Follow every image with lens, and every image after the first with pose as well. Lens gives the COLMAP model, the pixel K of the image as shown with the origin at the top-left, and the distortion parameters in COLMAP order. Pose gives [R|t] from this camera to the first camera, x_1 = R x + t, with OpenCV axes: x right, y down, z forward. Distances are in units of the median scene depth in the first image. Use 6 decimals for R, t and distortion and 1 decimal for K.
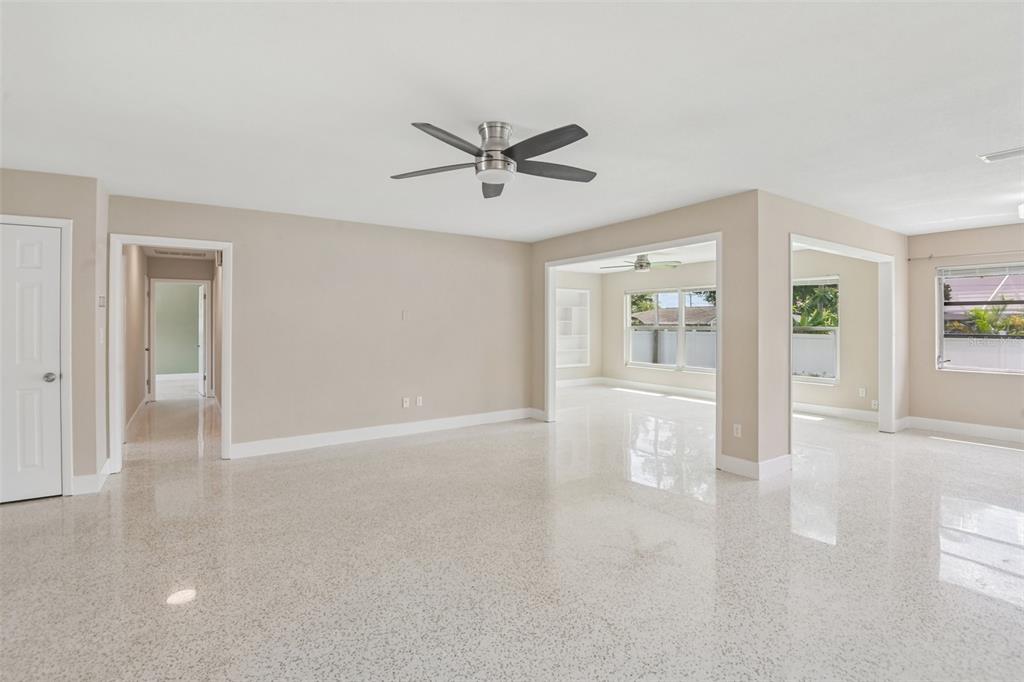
lens RADIAL K [[479.8, 0, 512.1], [0, 479.8, 325.9], [0, 0, 1]] dist [-0.004929, -0.019452]
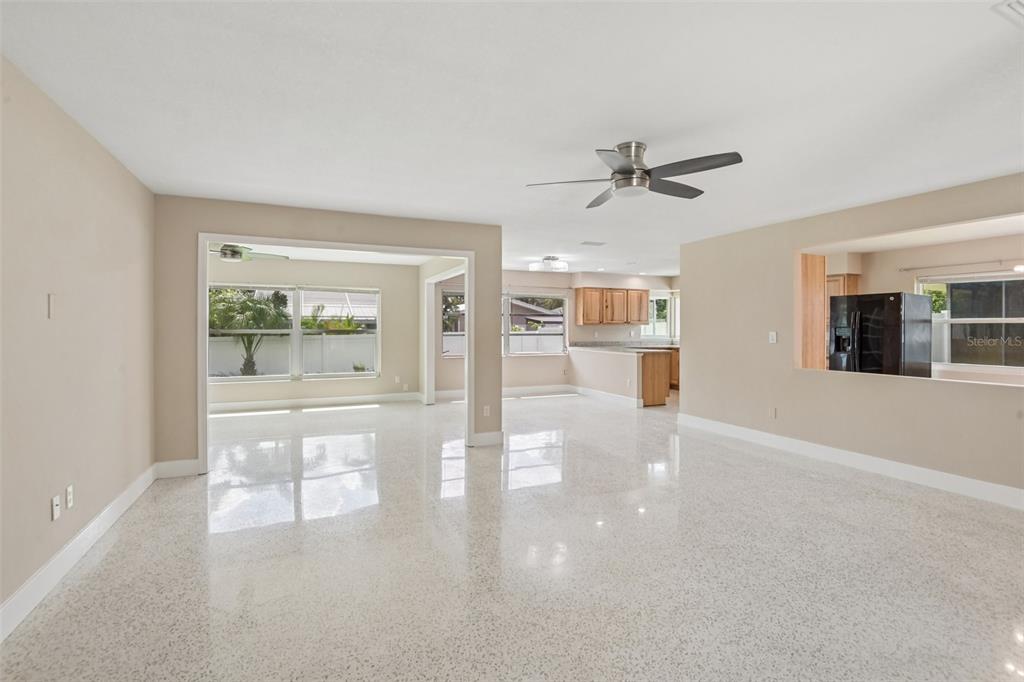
lens RADIAL K [[479.8, 0, 512.1], [0, 479.8, 325.9], [0, 0, 1]] dist [-0.004929, -0.019452]
pose [[0.179175, 0.003480, 0.983811, -0.547821], [0.002061, 0.999990, -0.003913, -0.001407], [-0.983815, 0.002729, 0.179166, 0.503001]]
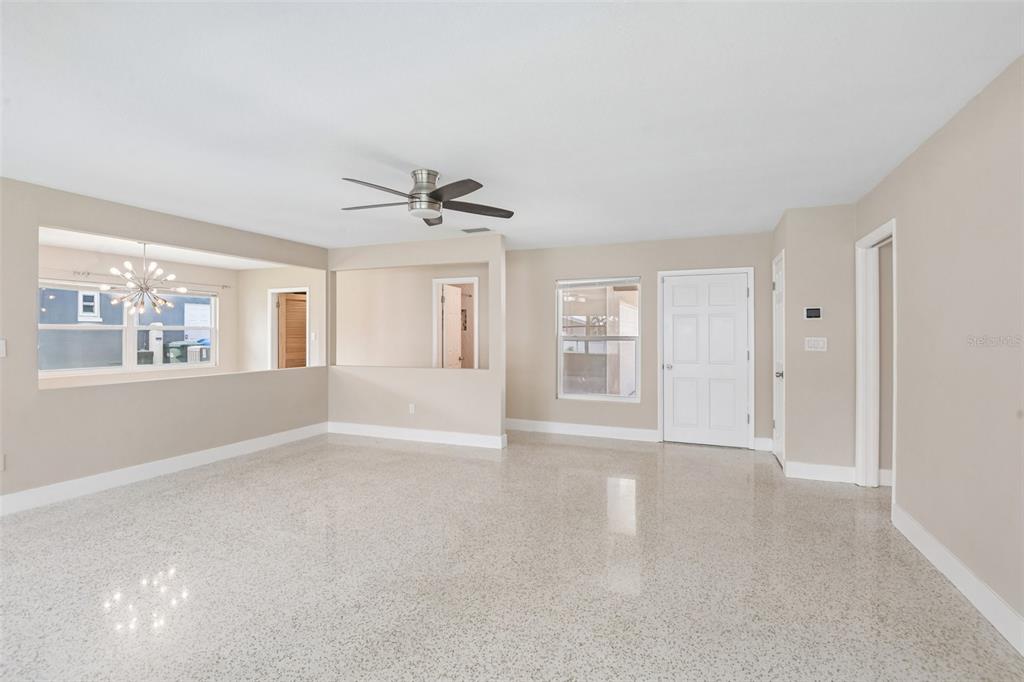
lens RADIAL K [[479.8, 0, 512.1], [0, 479.8, 325.9], [0, 0, 1]] dist [-0.004929, -0.019452]
pose [[-0.833061, -0.004073, -0.553166, 0.215585], [0.001019, 0.999960, -0.008897, -0.005570], [0.553181, -0.007975, -0.833023, 1.011308]]
